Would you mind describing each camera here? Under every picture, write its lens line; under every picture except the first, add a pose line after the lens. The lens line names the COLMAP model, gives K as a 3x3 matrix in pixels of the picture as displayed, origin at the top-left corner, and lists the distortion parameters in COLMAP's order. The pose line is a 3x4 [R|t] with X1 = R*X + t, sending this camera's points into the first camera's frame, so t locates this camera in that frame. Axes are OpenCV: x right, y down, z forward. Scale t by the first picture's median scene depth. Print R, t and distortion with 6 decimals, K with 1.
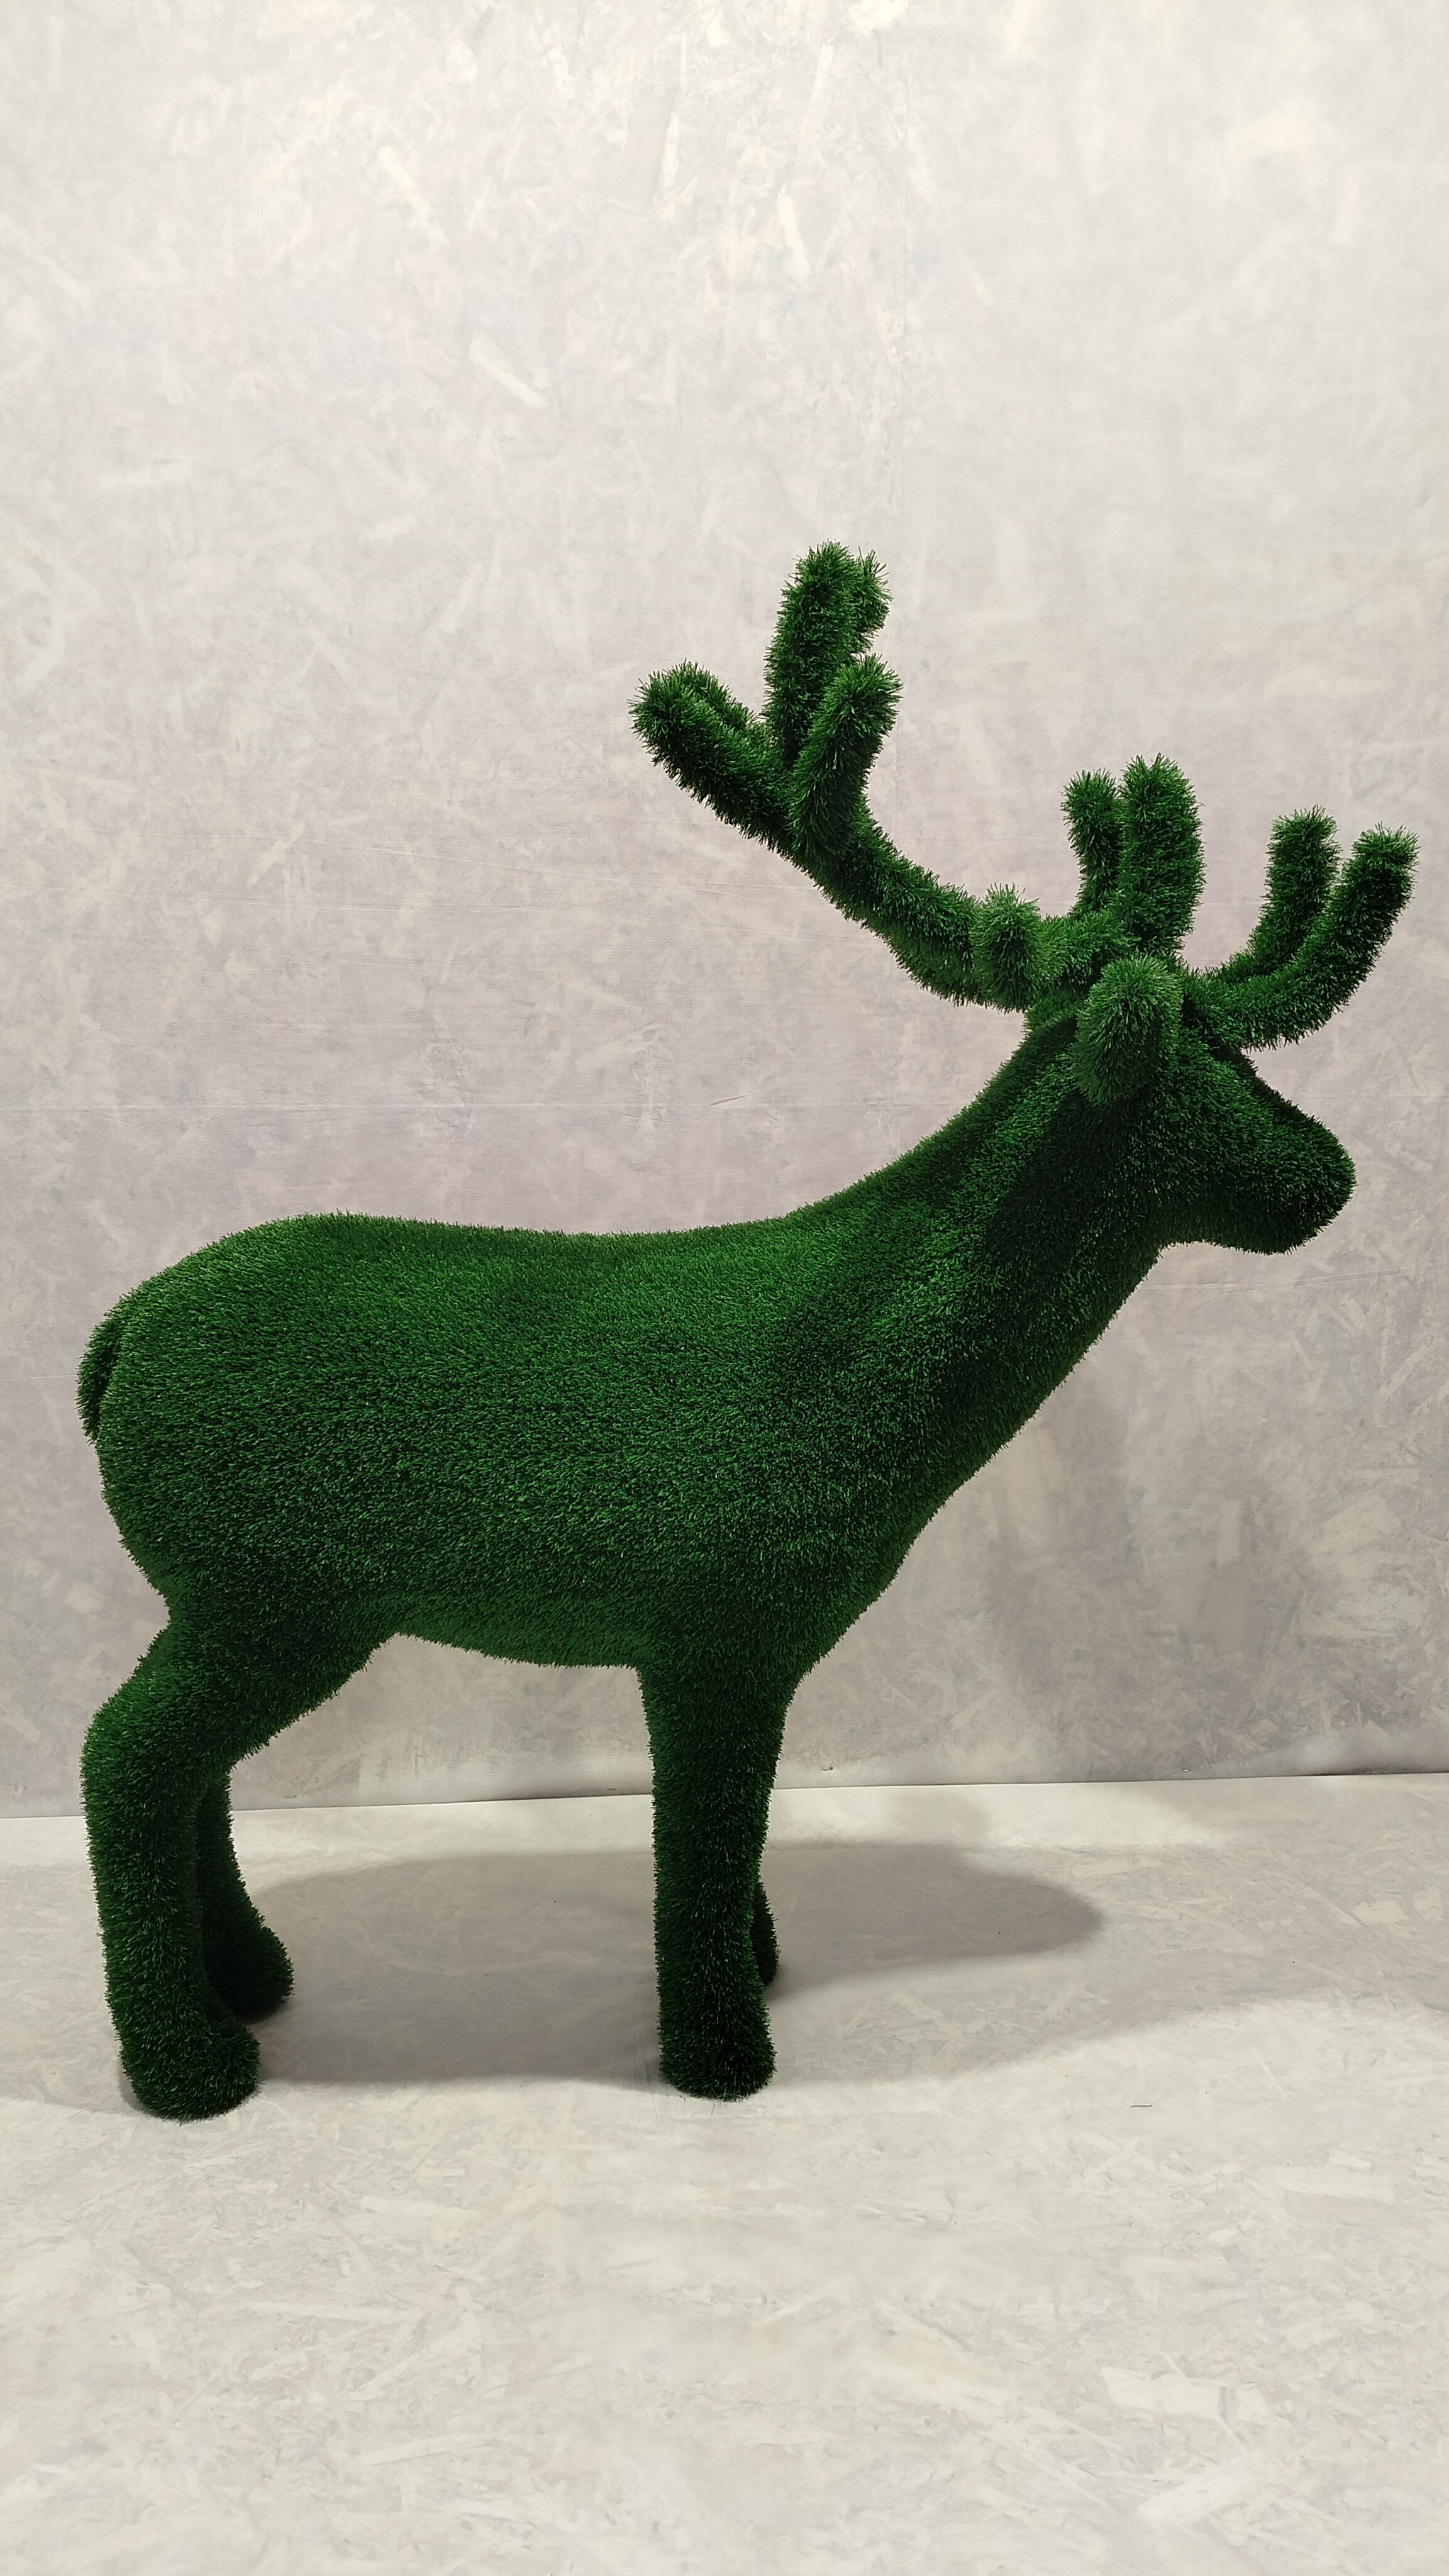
lens RADIAL K [[2030.0, 0, 728.9], [0, 2030.0, 1287.7], [0, 0, 1]] dist [0.057349, -0.124157]
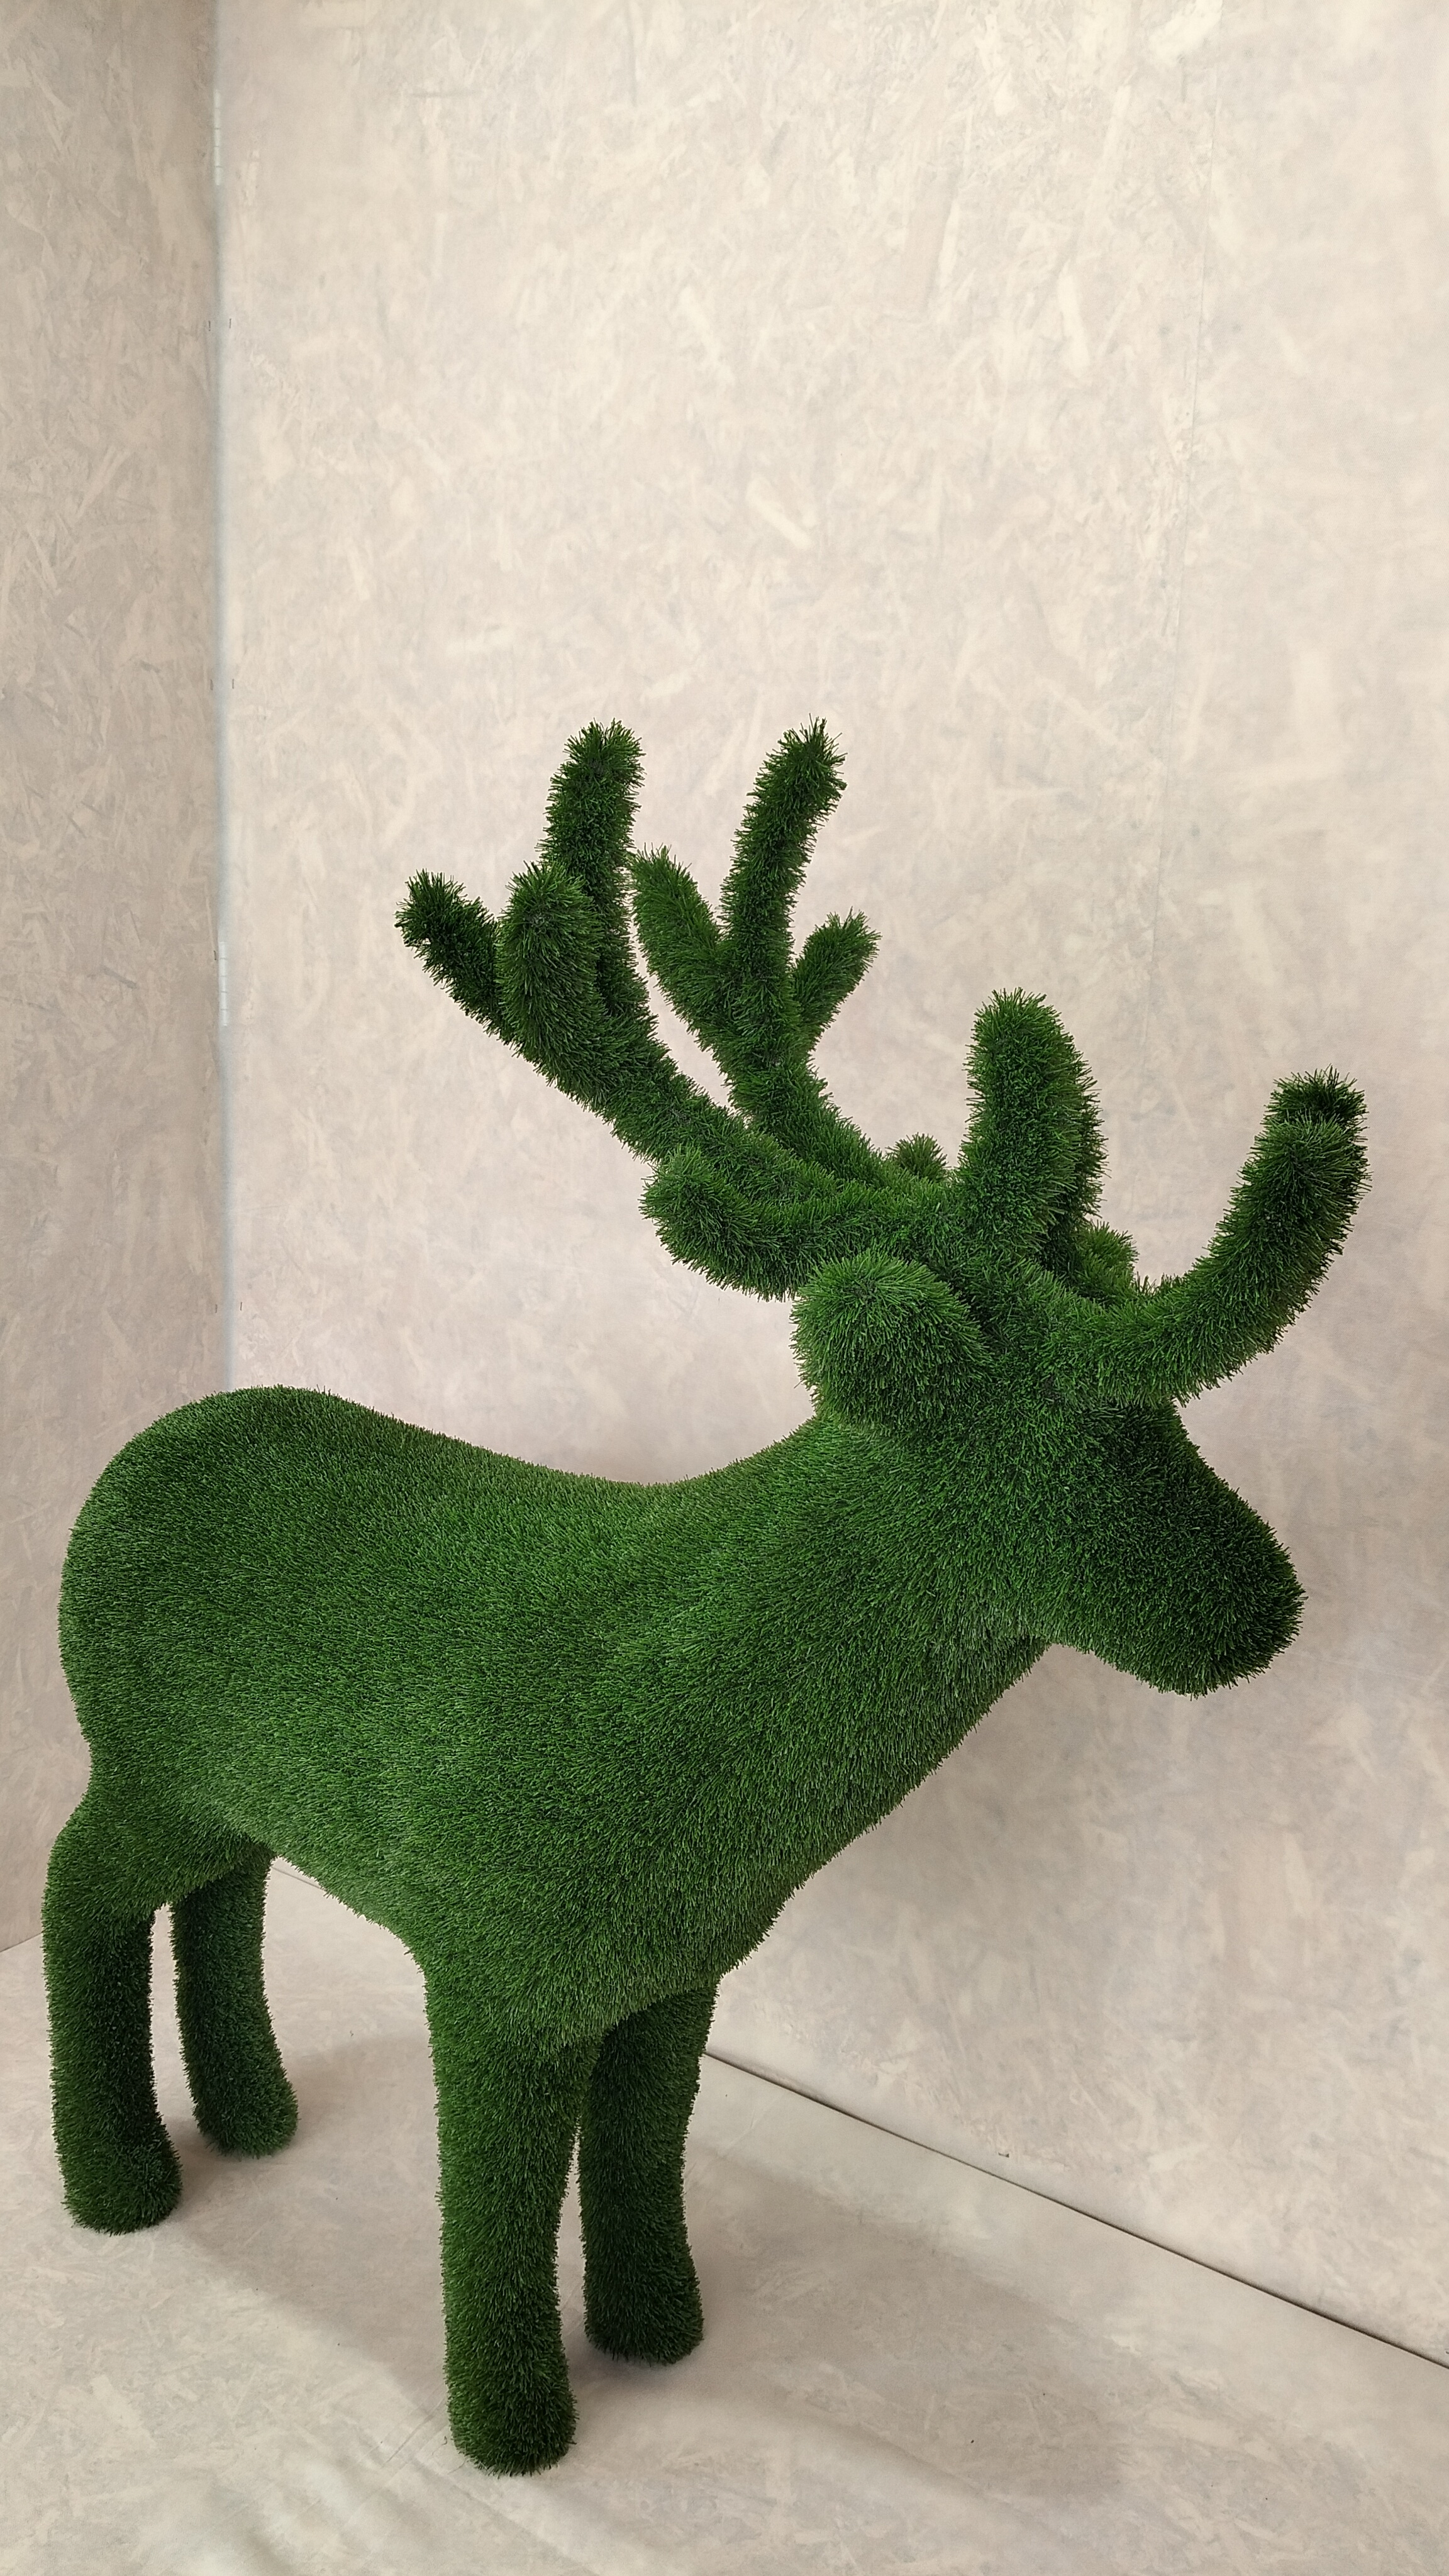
lens RADIAL K [[2030.0, 0, 717.0], [0, 2030.0, 1294.9], [0, 0, 1]] dist [0.057349, -0.124157]
pose [[0.779981, 0.151161, -0.607273, 0.456301], [-0.175721, 0.984251, 0.019302, -0.111782], [0.600627, 0.091655, 0.794259, 0.277948]]
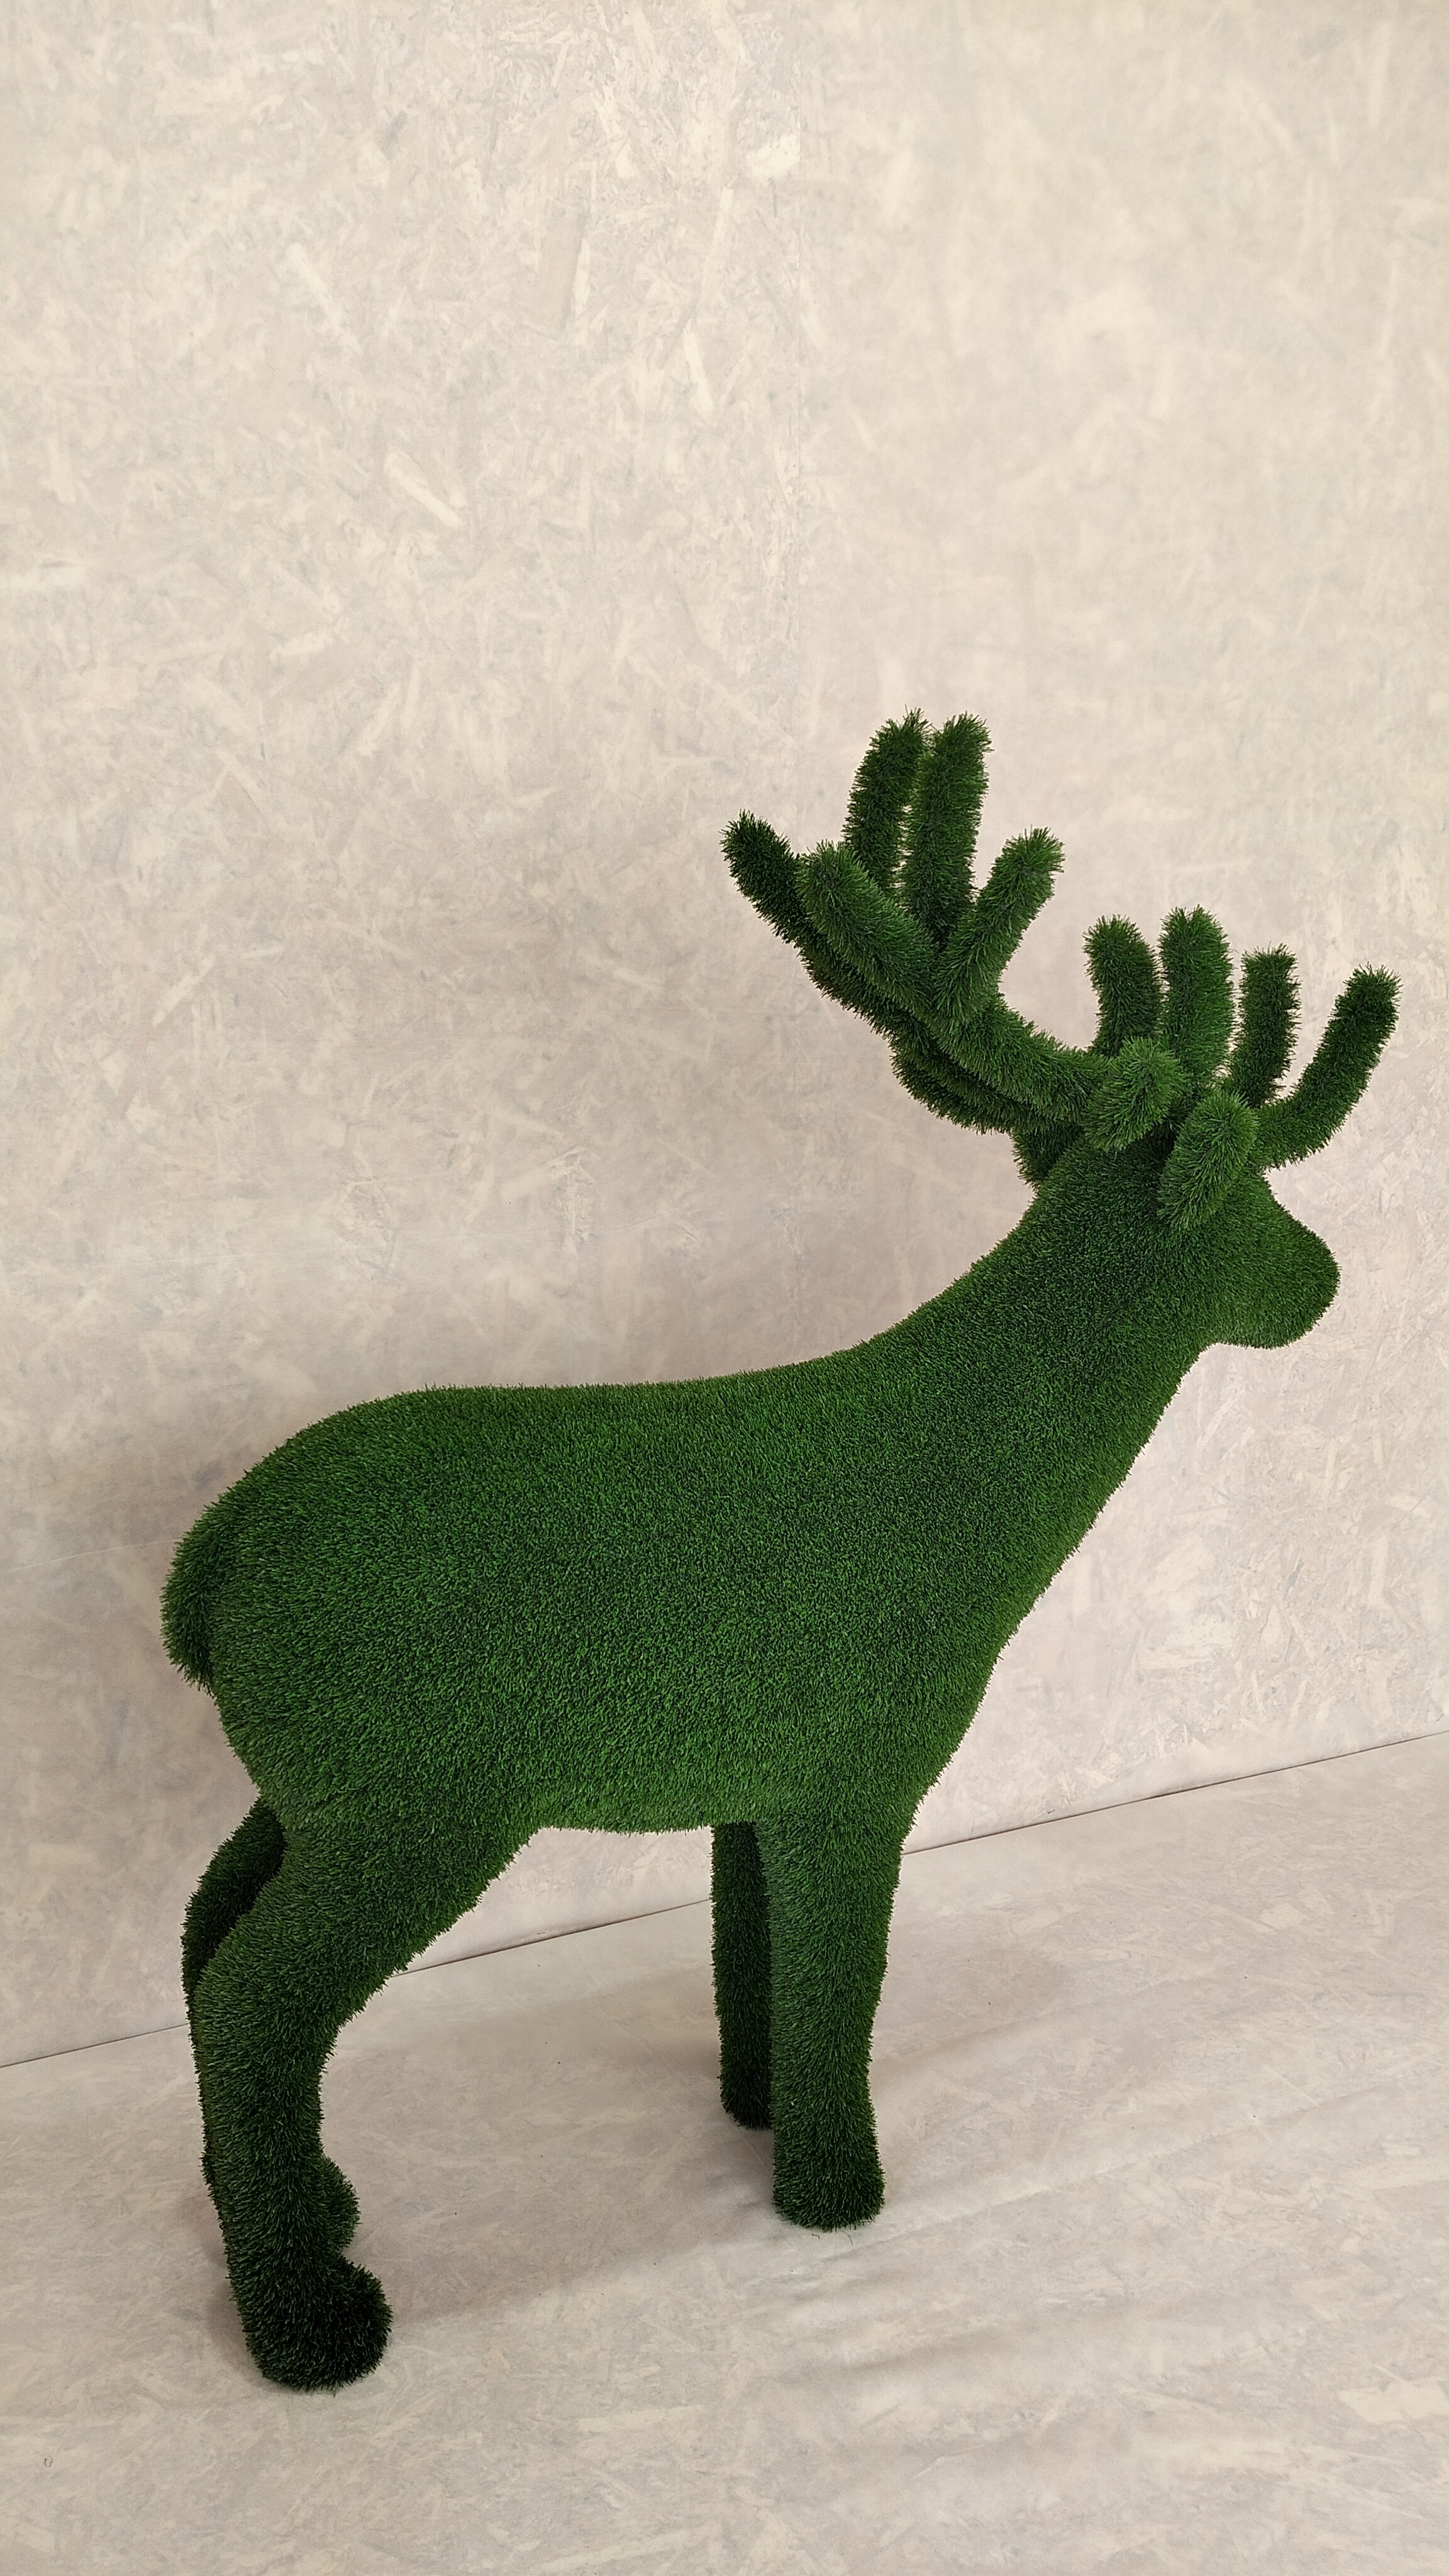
lens RADIAL K [[2030.0, 0, 741.2], [0, 2030.0, 1281.0], [0, 0, 1]] dist [0.057349, -0.124157]
pose [[0.933609, -0.075537, 0.350240, -0.319274], [0.079862, 0.996804, 0.002099, -0.063835], [-0.349280, 0.026011, 0.936657, 0.055077]]
